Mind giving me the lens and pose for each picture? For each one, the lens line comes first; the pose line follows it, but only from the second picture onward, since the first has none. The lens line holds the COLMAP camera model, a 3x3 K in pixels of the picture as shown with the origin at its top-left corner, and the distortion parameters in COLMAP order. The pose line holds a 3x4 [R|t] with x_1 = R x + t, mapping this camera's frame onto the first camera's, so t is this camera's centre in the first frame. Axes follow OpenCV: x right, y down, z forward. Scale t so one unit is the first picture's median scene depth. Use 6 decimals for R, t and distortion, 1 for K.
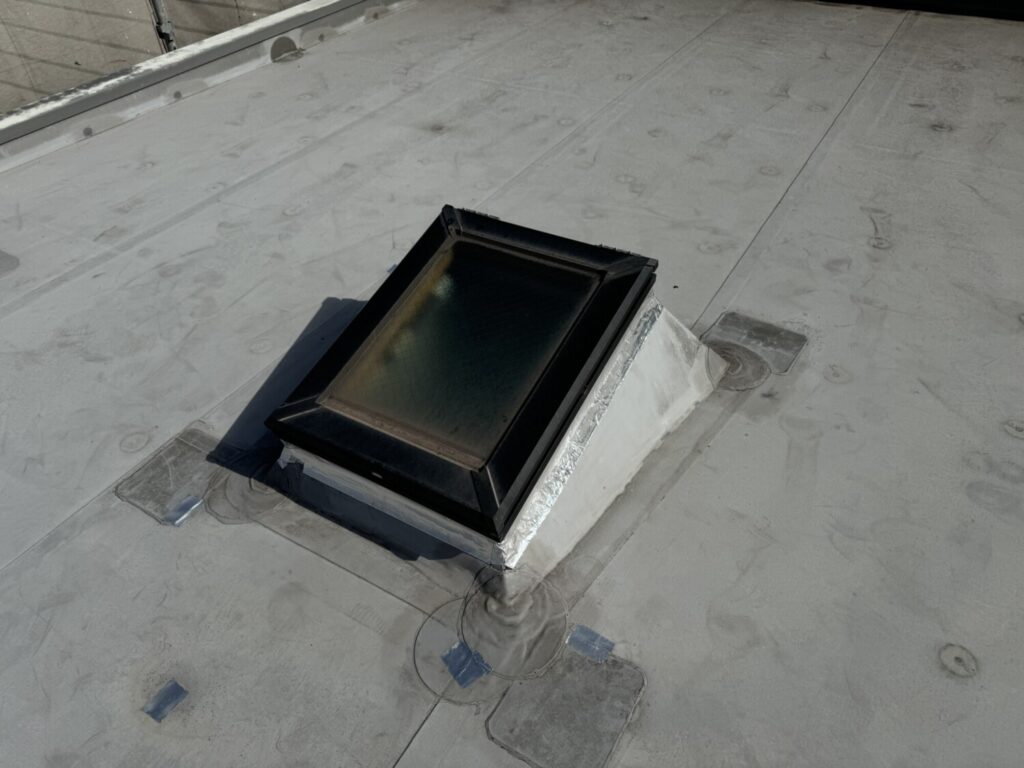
lens RADIAL K [[727.1, 0, 512.0], [0, 727.1, 384.0], [0, 0, 1]] dist [0.003855, 0.001262]
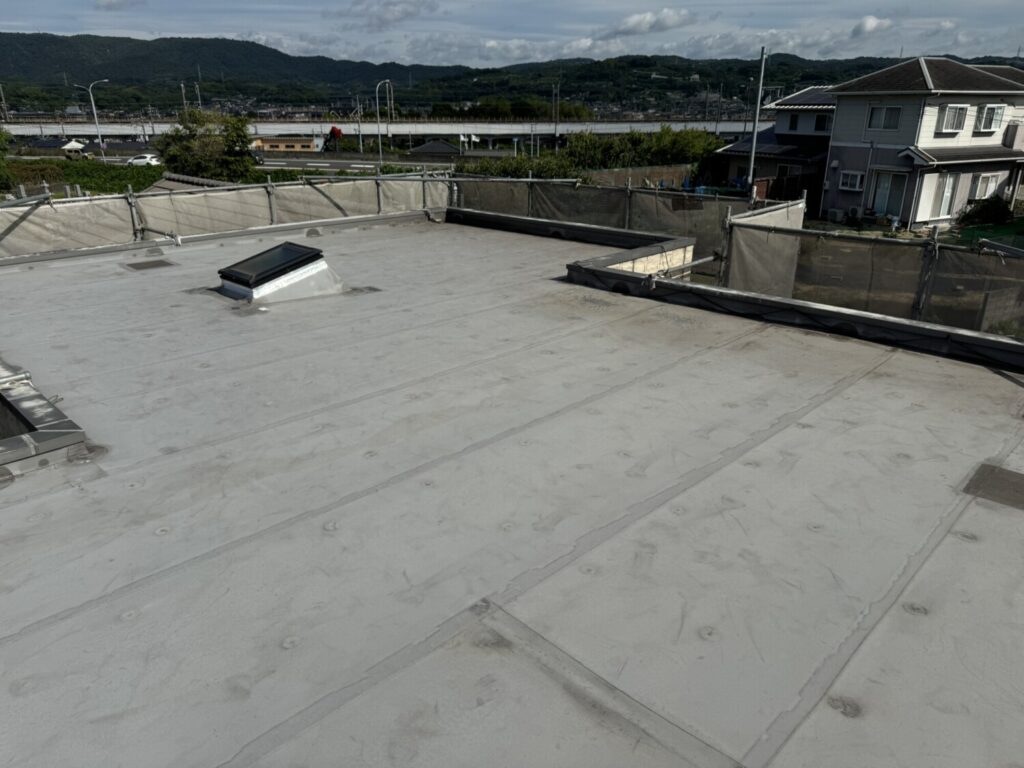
lens RADIAL K [[727.1, 0, 512.0], [0, 727.1, 384.0], [0, 0, 1]] dist [0.003855, 0.001262]
pose [[0.972216, 0.124752, -0.198071, 1.622580], [-0.186798, 0.923413, -0.335283, 1.275993], [0.141074, 0.362967, 0.921061, -1.742206]]
